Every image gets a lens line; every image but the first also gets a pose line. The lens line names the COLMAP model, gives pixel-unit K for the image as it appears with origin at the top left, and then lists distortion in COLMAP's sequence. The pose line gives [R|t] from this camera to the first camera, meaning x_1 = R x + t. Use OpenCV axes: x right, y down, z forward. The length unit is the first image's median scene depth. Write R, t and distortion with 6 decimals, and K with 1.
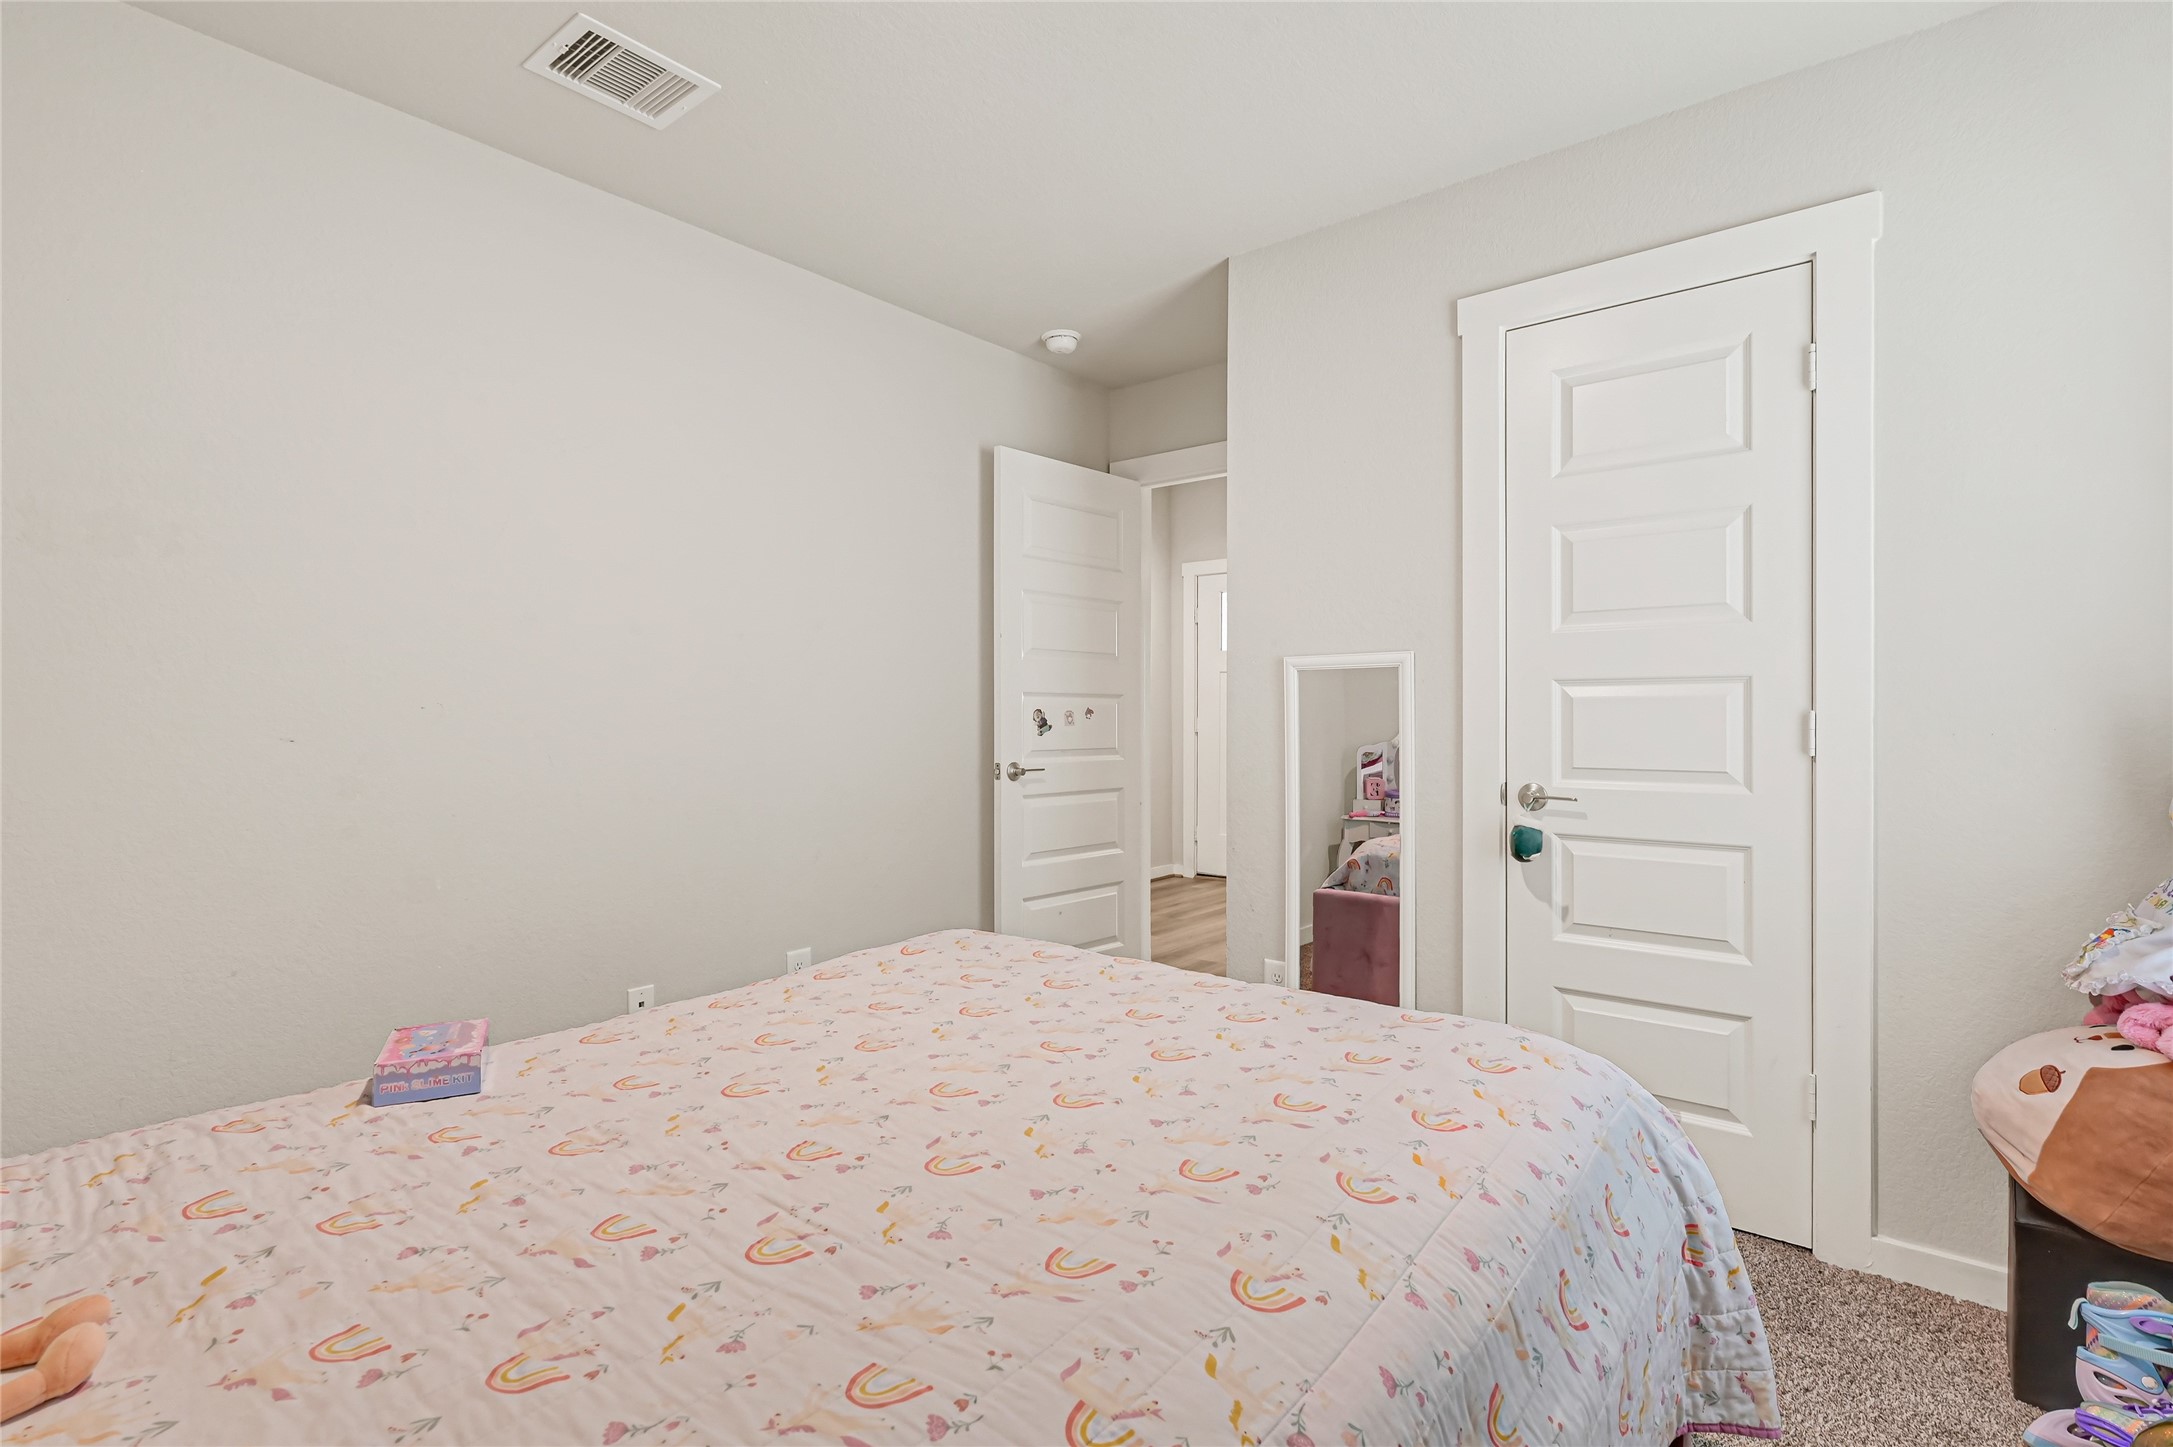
lens RADIAL K [[1004.2, 0, 1073.6], [0, 1004.2, 725.7], [0, 0, 1]] dist [-0.000562, 0.000444]
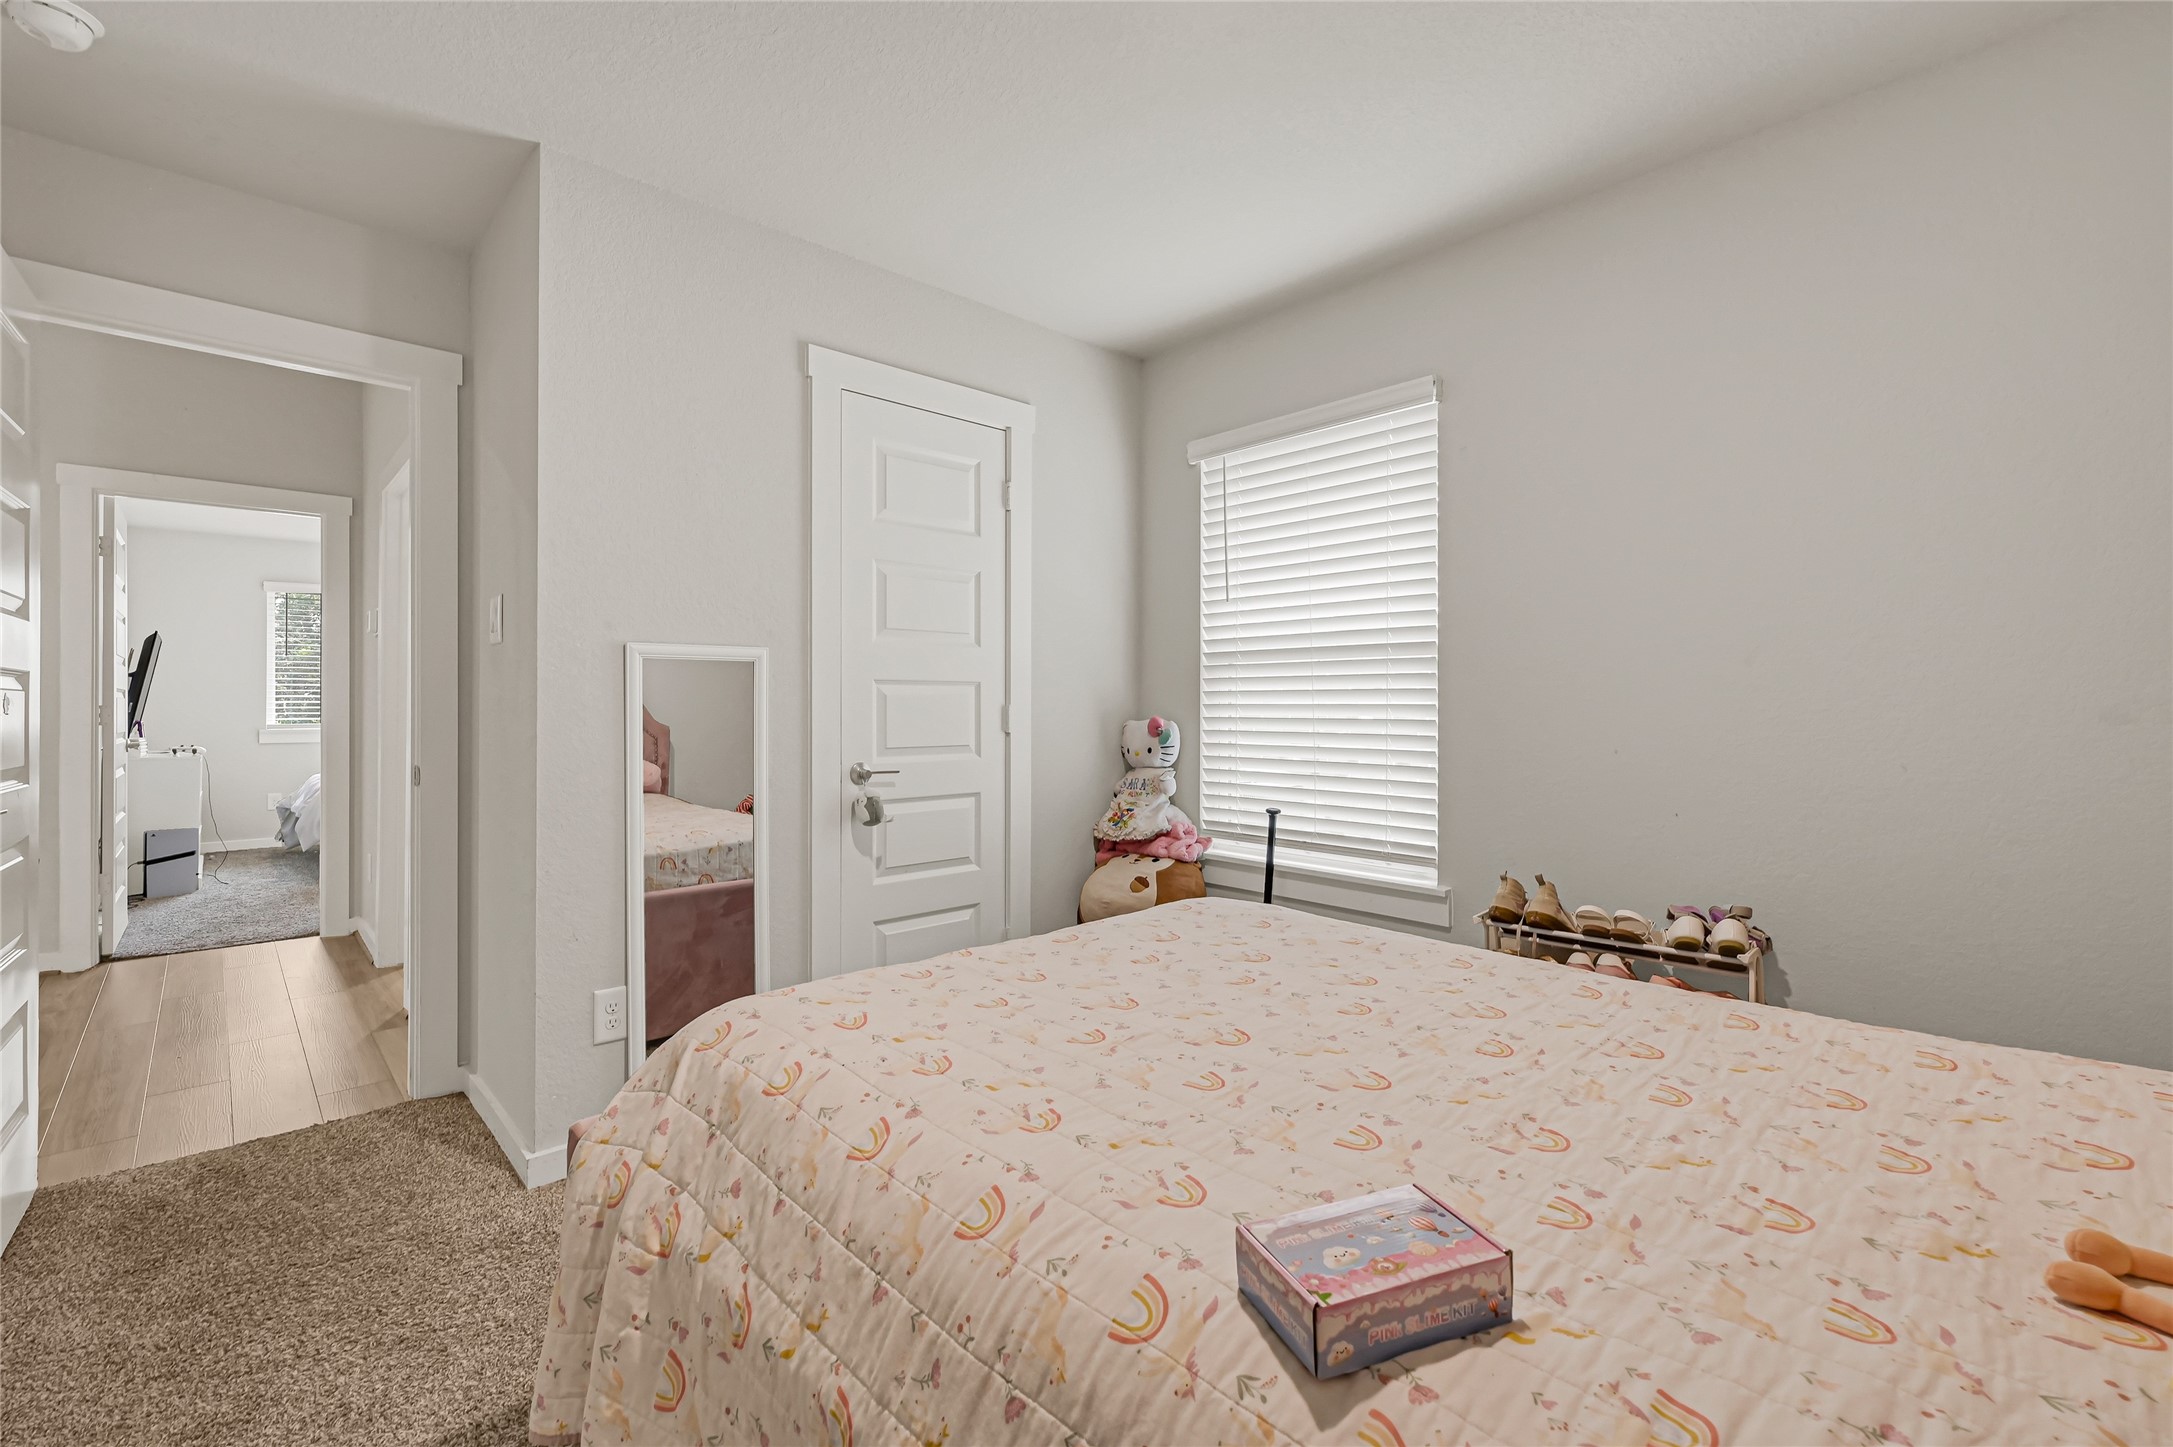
lens RADIAL K [[925.6, 0, 1073.6], [0, 925.6, 711.1], [0, 0, 1]] dist [-0.000636, 0.000371]
pose [[0.152306, -0.003841, 0.988326, -0.998555], [0.011537, 0.999931, 0.002108, -0.008797], [-0.988266, 0.011081, 0.152340, 0.893376]]
